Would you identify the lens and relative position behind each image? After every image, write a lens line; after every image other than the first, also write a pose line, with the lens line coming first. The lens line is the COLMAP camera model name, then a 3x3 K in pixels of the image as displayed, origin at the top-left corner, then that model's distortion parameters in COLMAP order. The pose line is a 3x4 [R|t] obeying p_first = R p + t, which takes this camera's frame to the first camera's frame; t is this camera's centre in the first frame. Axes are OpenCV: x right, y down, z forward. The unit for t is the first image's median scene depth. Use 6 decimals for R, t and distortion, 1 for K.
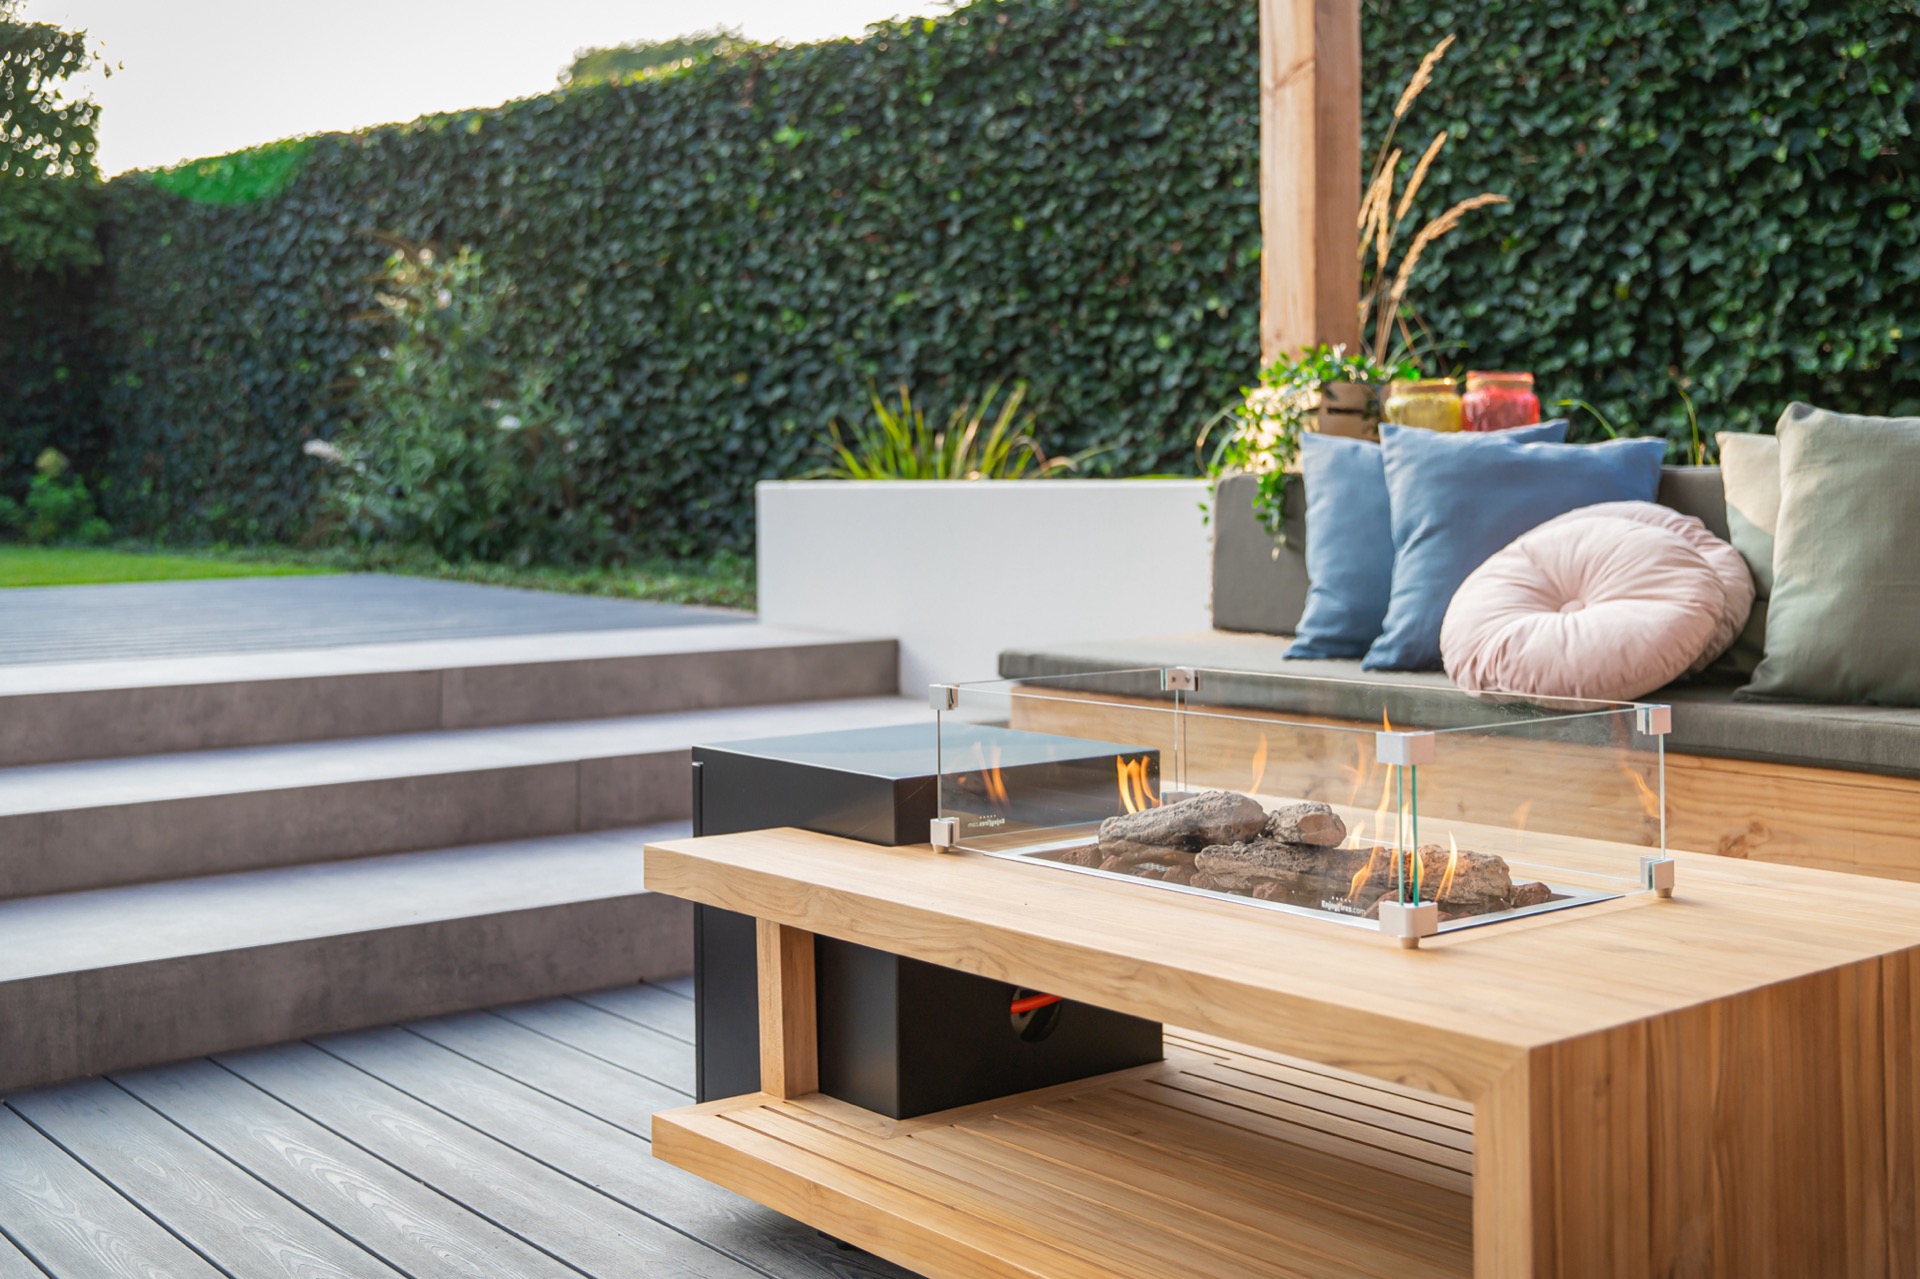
lens RADIAL K [[2208.4, 0, 971.3], [0, 2208.4, 392.0], [0, 0, 1]] dist [0.006275, 0.000000]
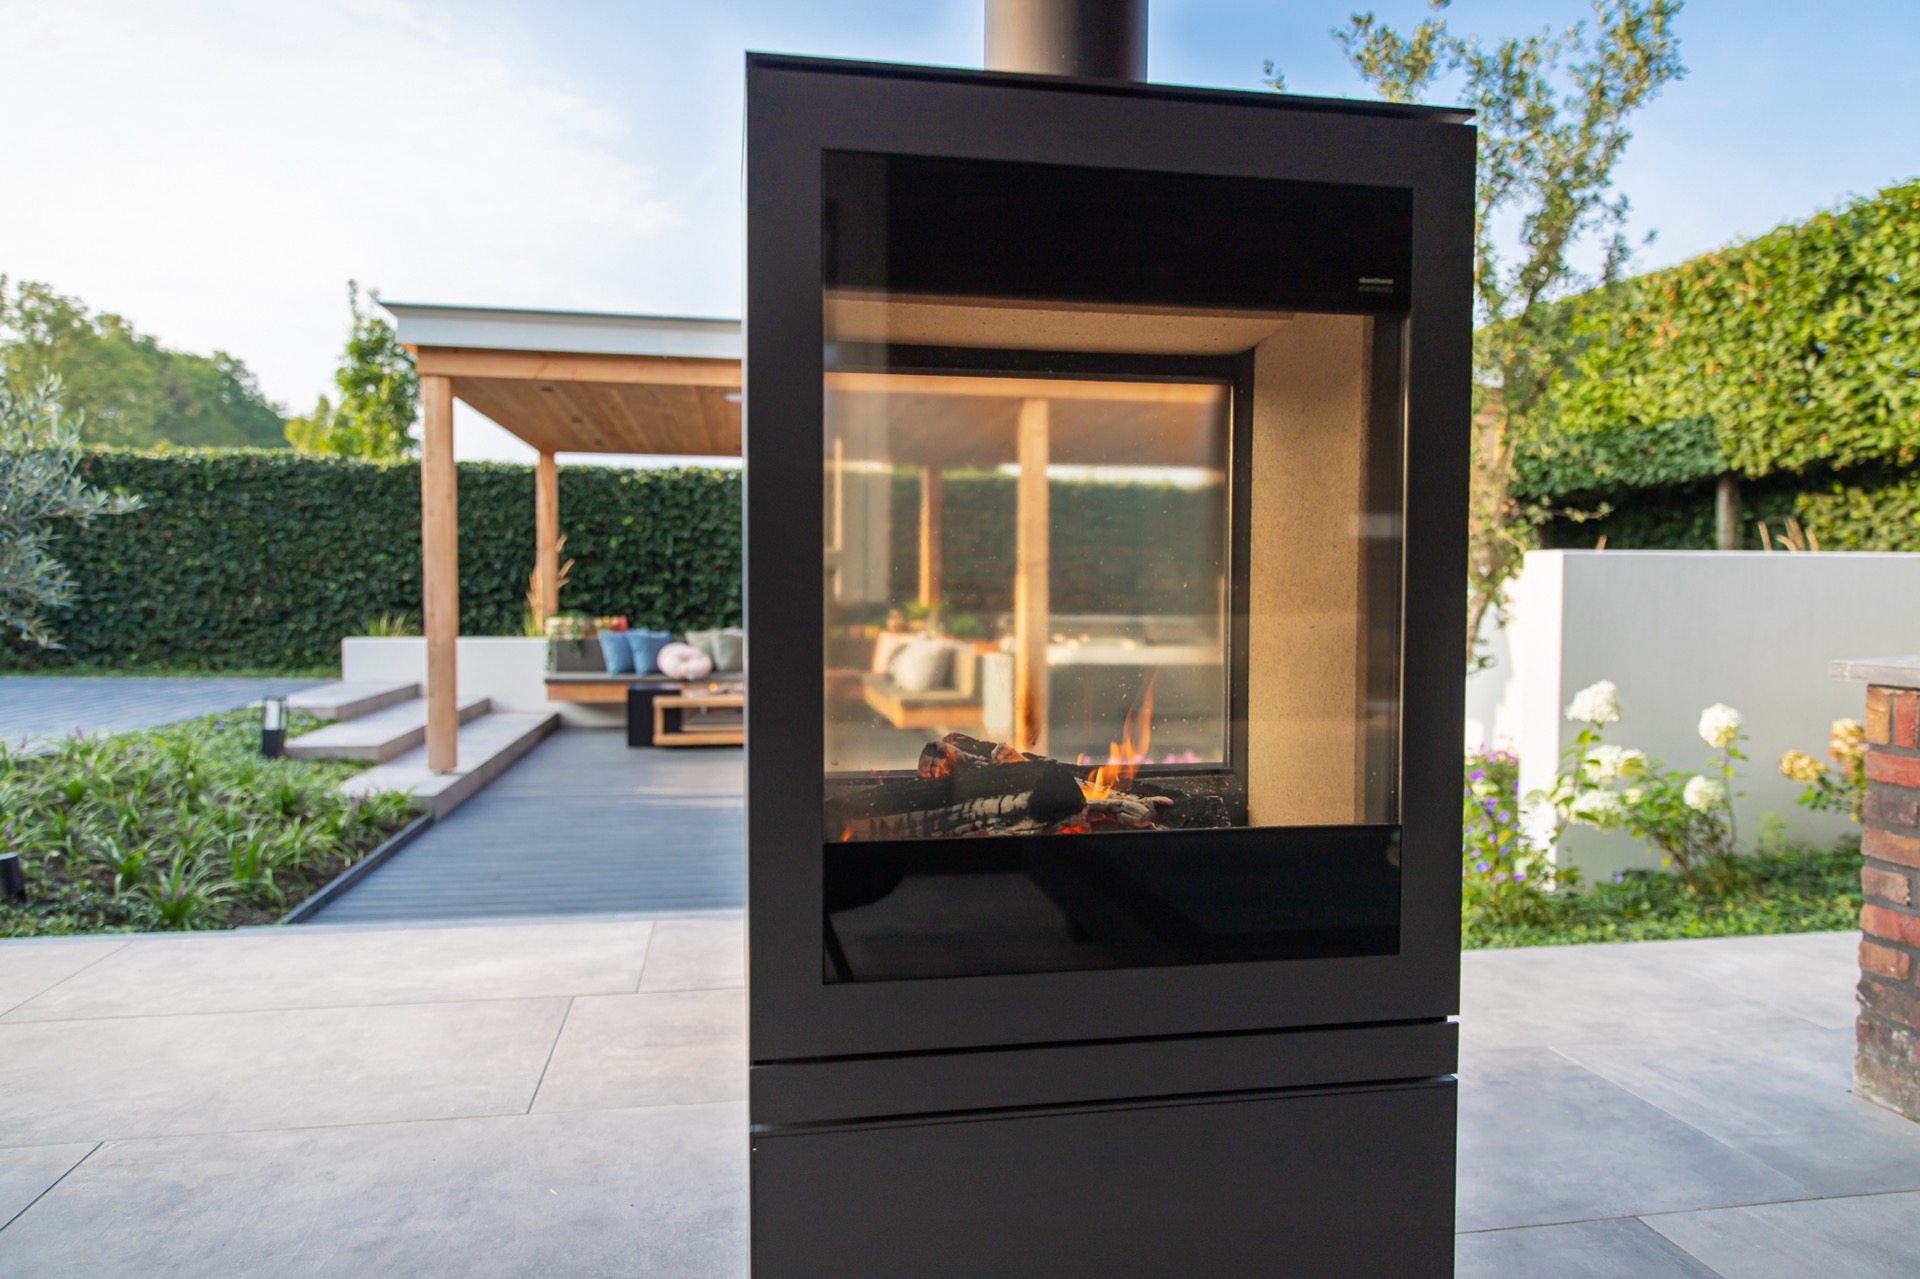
lens RADIAL K [[1294.9, 0, 974.6], [0, 1294.9, 607.3], [0, 0, 1]] dist [-0.016084, 0.013242]
pose [[0.467826, -0.000963, 0.883820, -0.982033], [-0.045496, 0.998647, 0.025170, -0.072489], [-0.882649, -0.051986, 0.467150, -0.542082]]
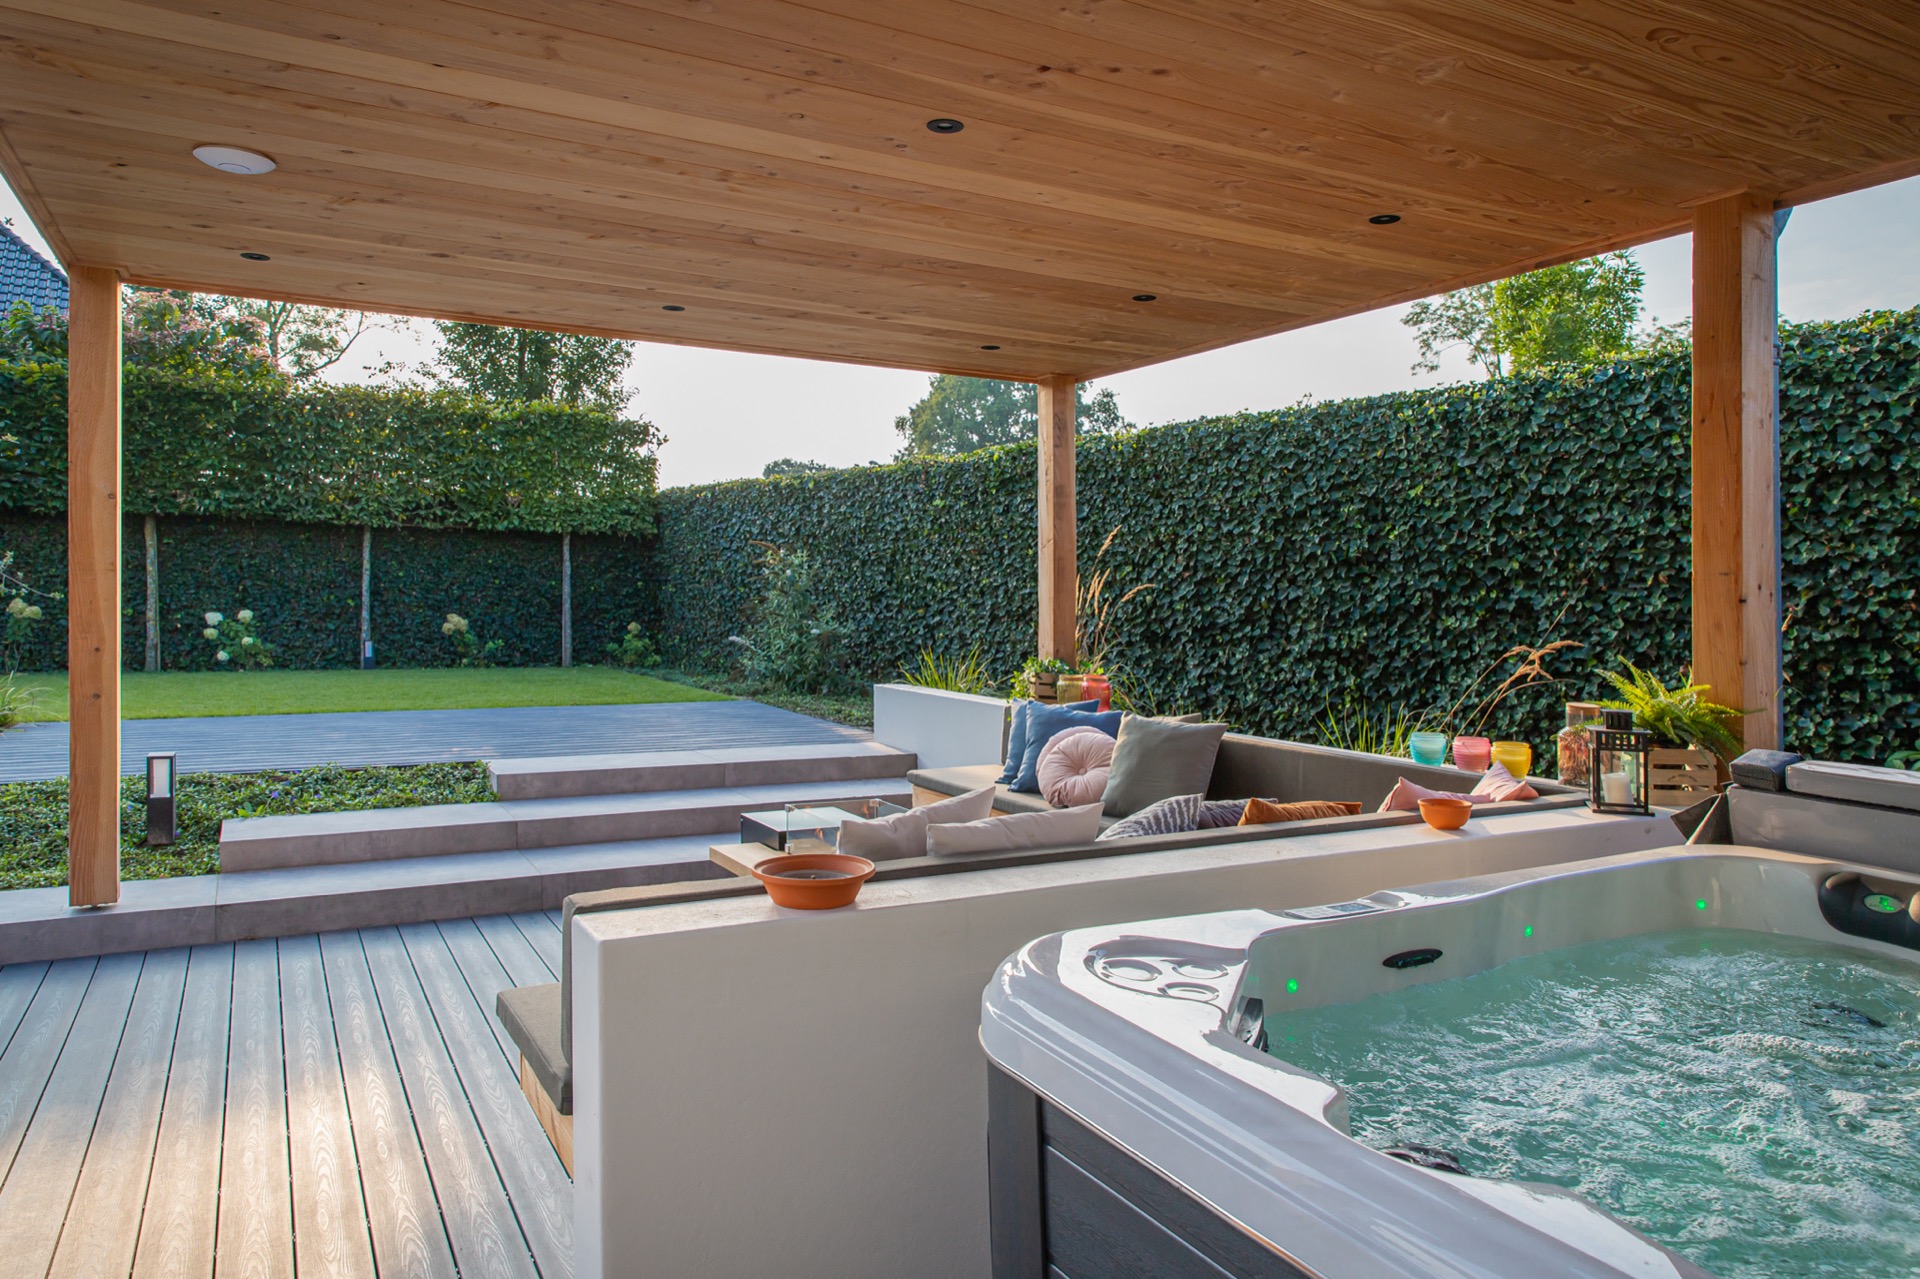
lens RADIAL K [[1294.9, 0, 964.8], [0, 1294.9, 593.8], [0, 0, 1]] dist [-0.016084, 0.013242]
pose [[0.984859, 0.019834, -0.172217, 0.176588], [-0.013731, 0.999237, 0.036557, -0.080027], [0.172811, -0.033639, 0.984380, -0.268094]]
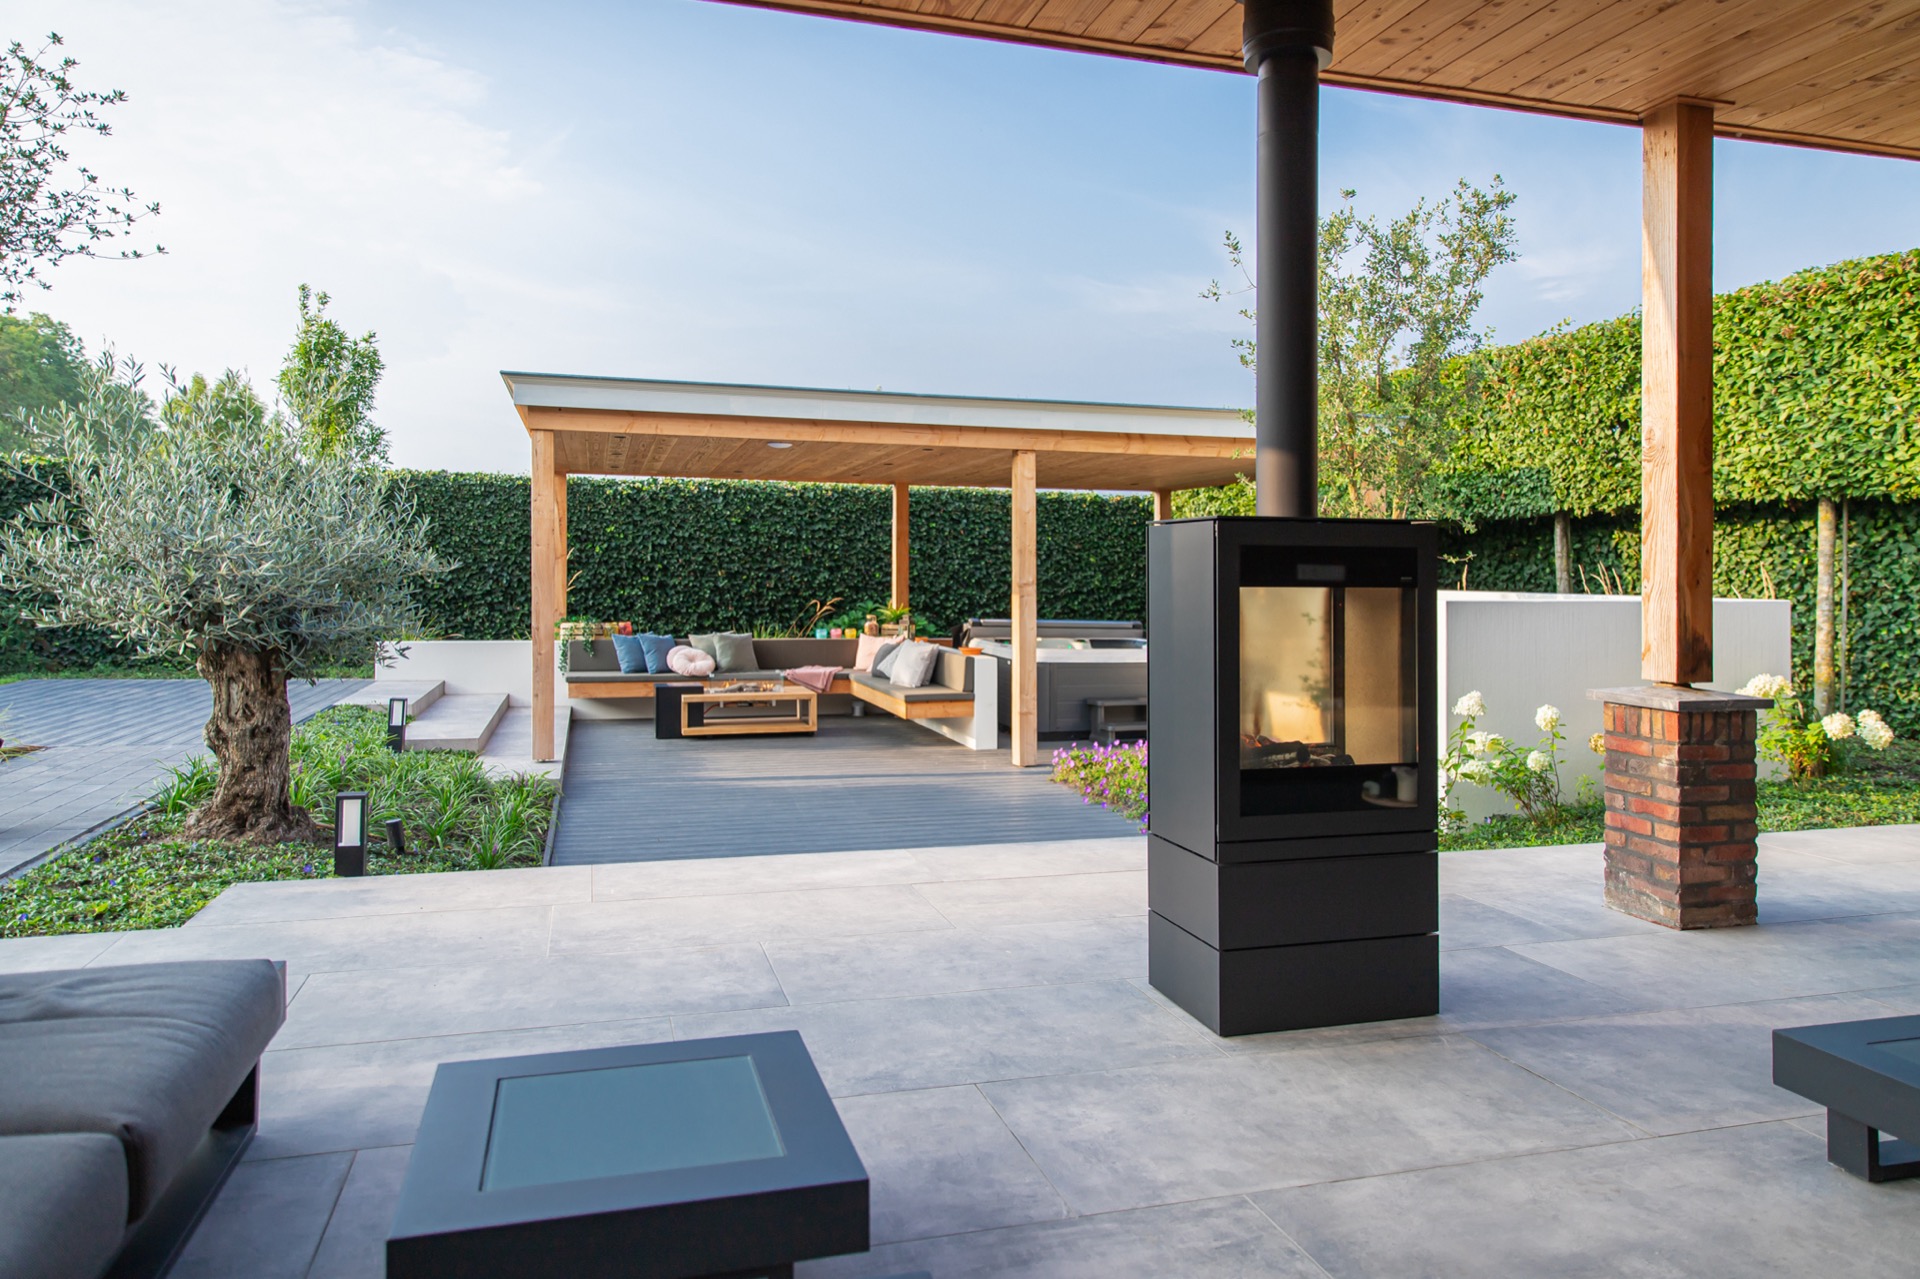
lens RADIAL K [[1294.9, 0, 1012.9], [0, 1294.9, 575.3], [0, 0, 1]] dist [-0.016084, 0.013242]
pose [[0.354496, 0.011752, 0.934984, -1.225032], [-0.051509, 0.998648, 0.006977, -0.099268], [-0.933638, -0.050633, 0.354622, -0.537762]]
